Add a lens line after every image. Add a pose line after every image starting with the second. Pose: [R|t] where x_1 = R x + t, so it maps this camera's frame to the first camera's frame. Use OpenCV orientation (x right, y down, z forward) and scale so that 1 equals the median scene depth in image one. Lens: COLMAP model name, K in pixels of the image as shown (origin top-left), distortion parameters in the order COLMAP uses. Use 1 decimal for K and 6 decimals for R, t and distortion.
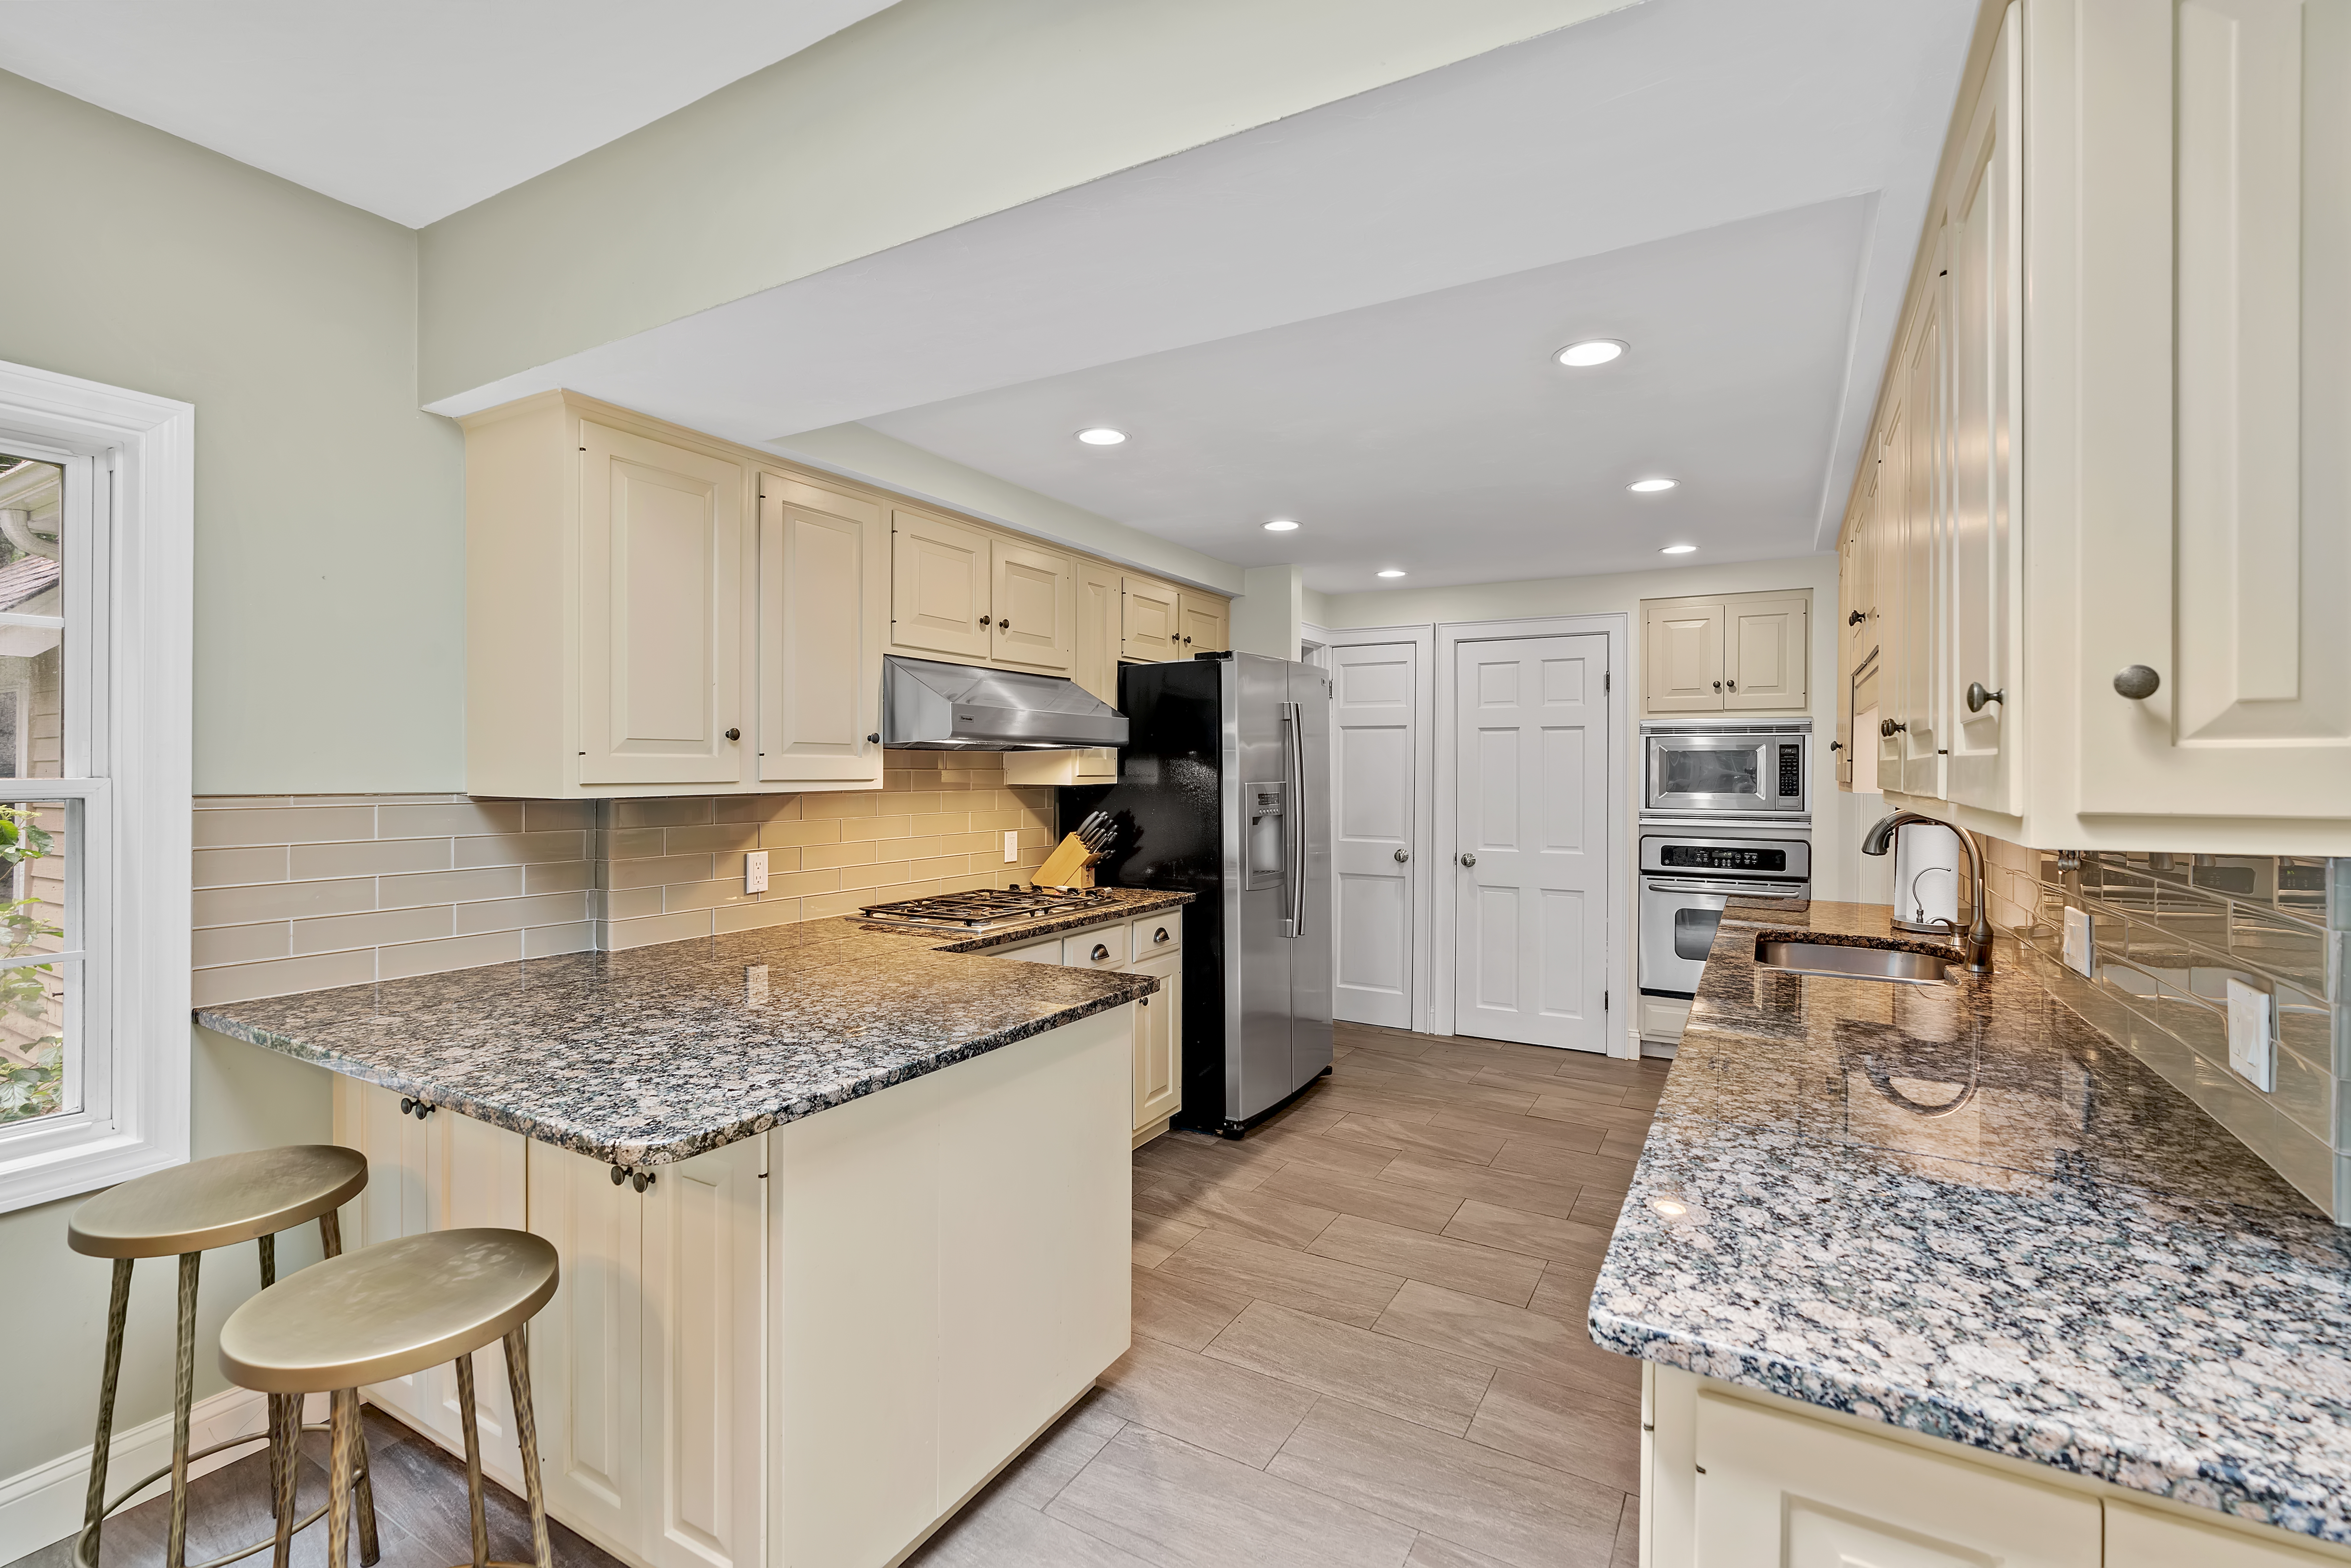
lens RADIAL K [[1065.6, 0, 1173.7], [0, 1065.6, 773.6], [0, 0, 1]] dist [-0.014468, 0.006522]
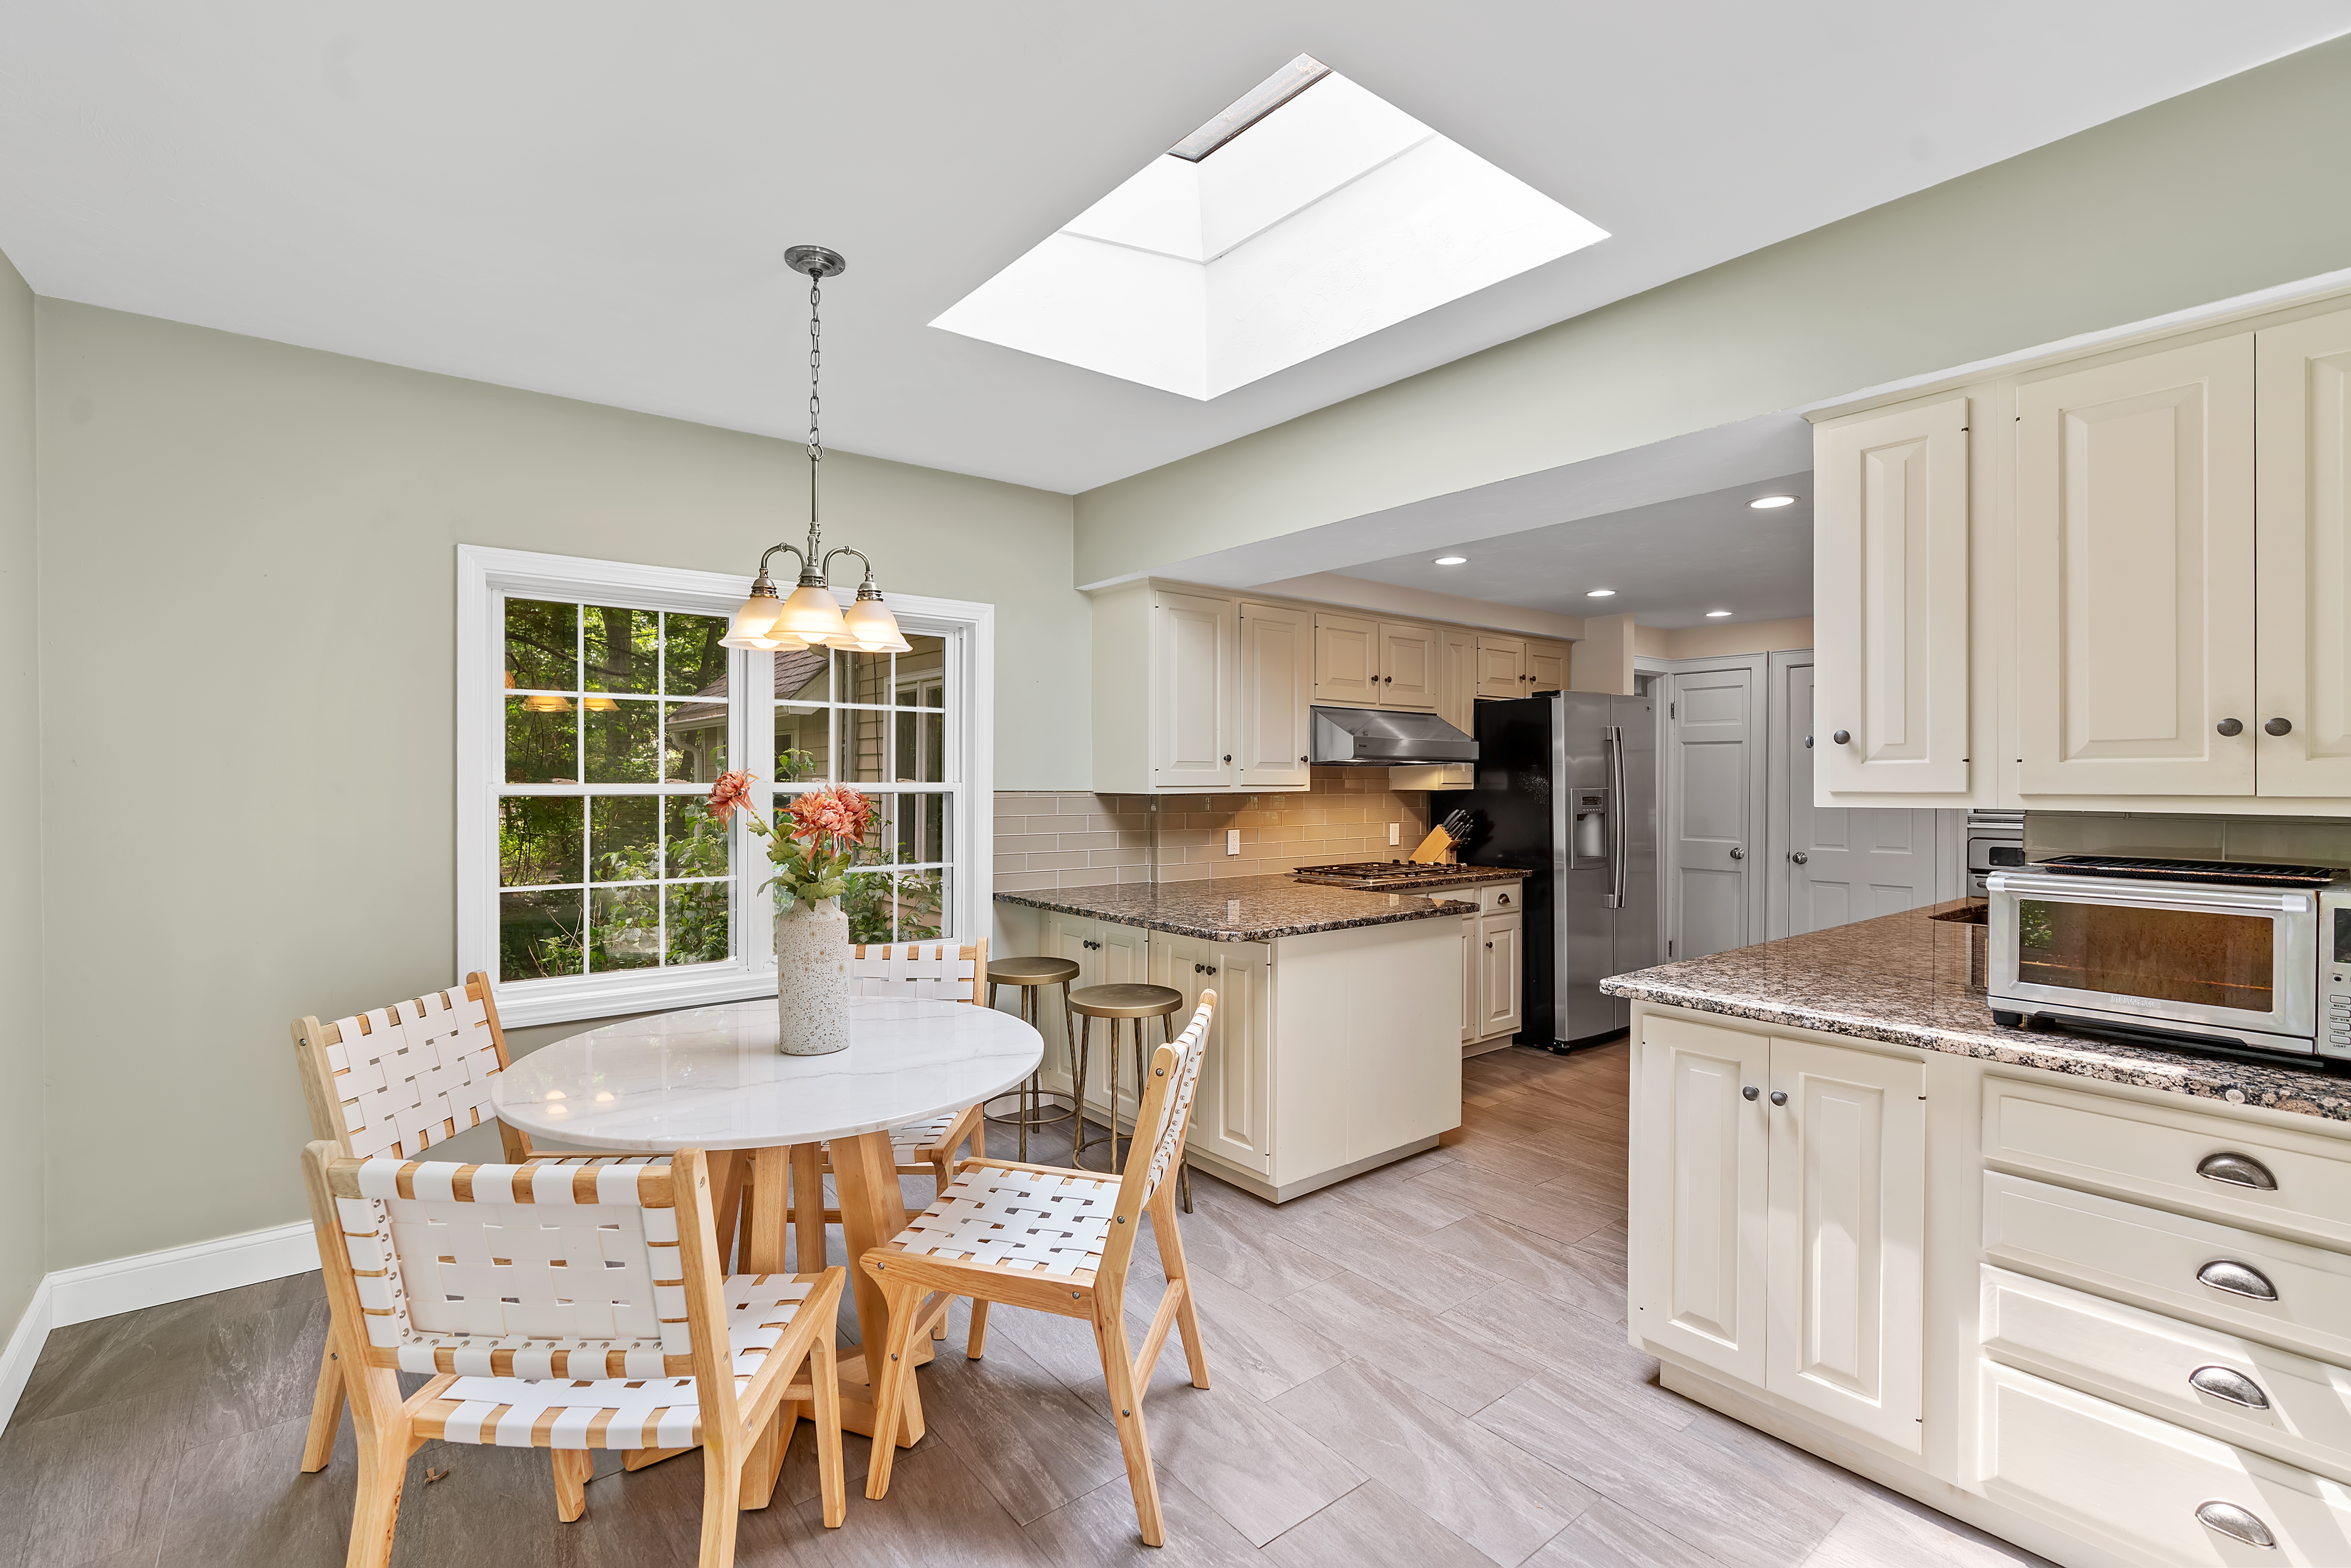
lens RADIAL K [[1065.6, 0, 1175.7], [0, 1065.6, 783.2], [0, 0, 1]] dist [-0.014468, 0.006522]
pose [[0.933583, -0.002256, -0.358354, 0.085186], [0.000775, 0.999991, -0.004276, 0.007449], [0.358360, 0.003715, 0.933576, -0.433984]]
